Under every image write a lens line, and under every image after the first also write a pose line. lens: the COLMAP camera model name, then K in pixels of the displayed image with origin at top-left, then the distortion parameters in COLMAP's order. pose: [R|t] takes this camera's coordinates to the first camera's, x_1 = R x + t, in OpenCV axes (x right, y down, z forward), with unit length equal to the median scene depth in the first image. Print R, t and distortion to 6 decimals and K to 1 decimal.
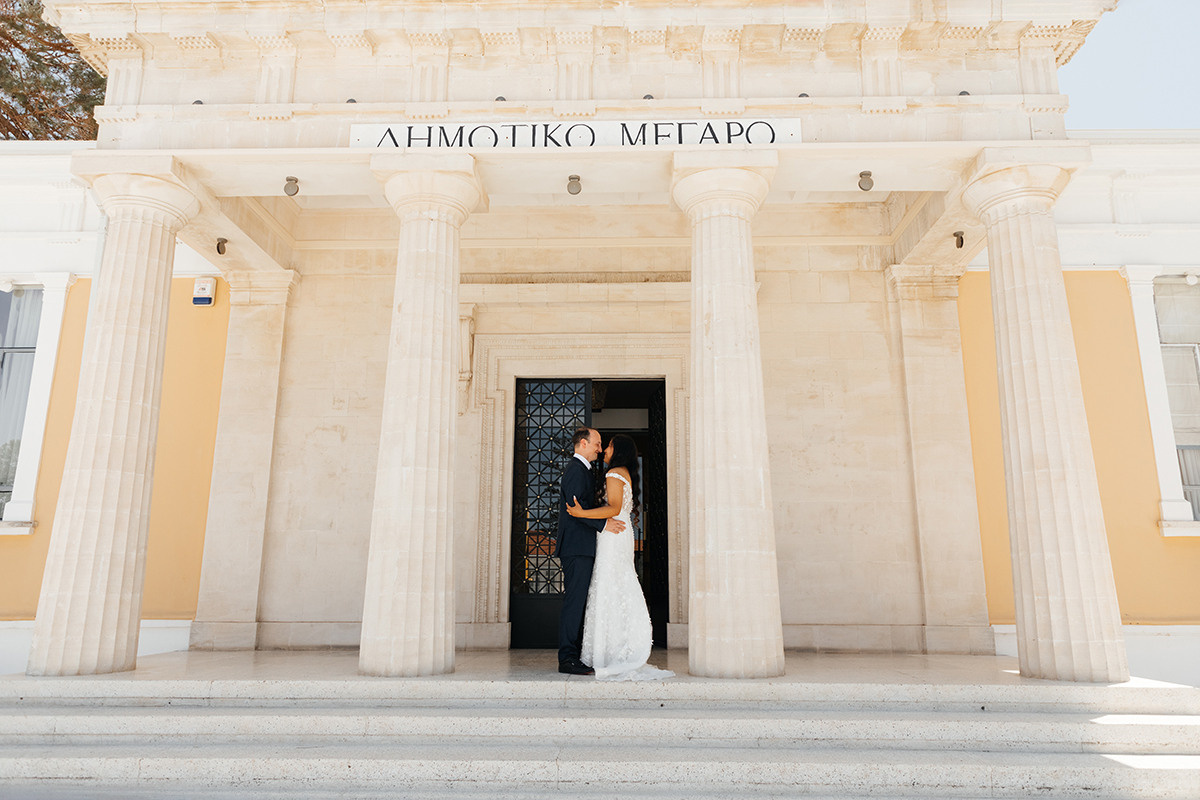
lens RADIAL K [[823.4, 0, 600.7], [0, 823.4, 398.8], [0, 0, 1]] dist [0.034663, -0.005764]
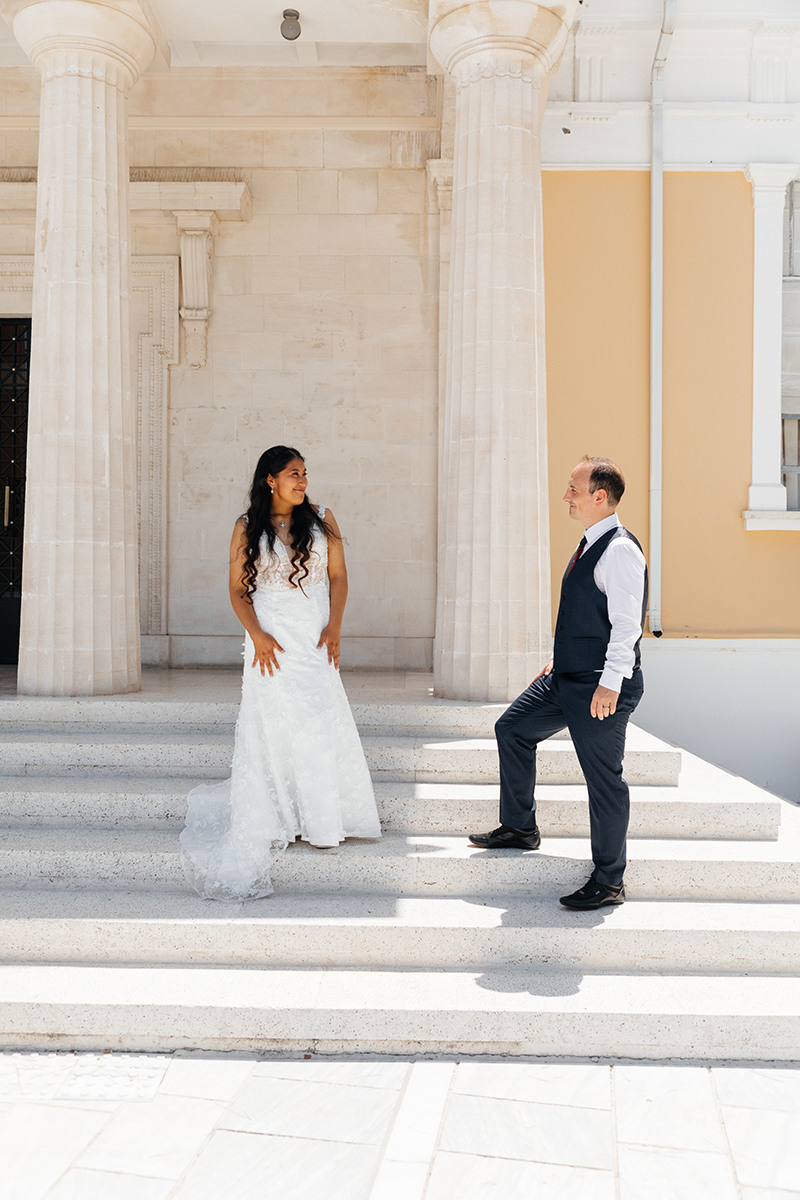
lens RADIAL K [[1031.9, 0, 400.5], [0, 1031.9, 598.7], [0, 0, 1]] dist [-0.003261, 0.018189]
pose [[0.999892, 0.010238, -0.010556, 0.358457], [-0.007642, 0.975047, 0.221868, 0.014189], [0.012564, -0.221763, 0.975020, 0.031934]]
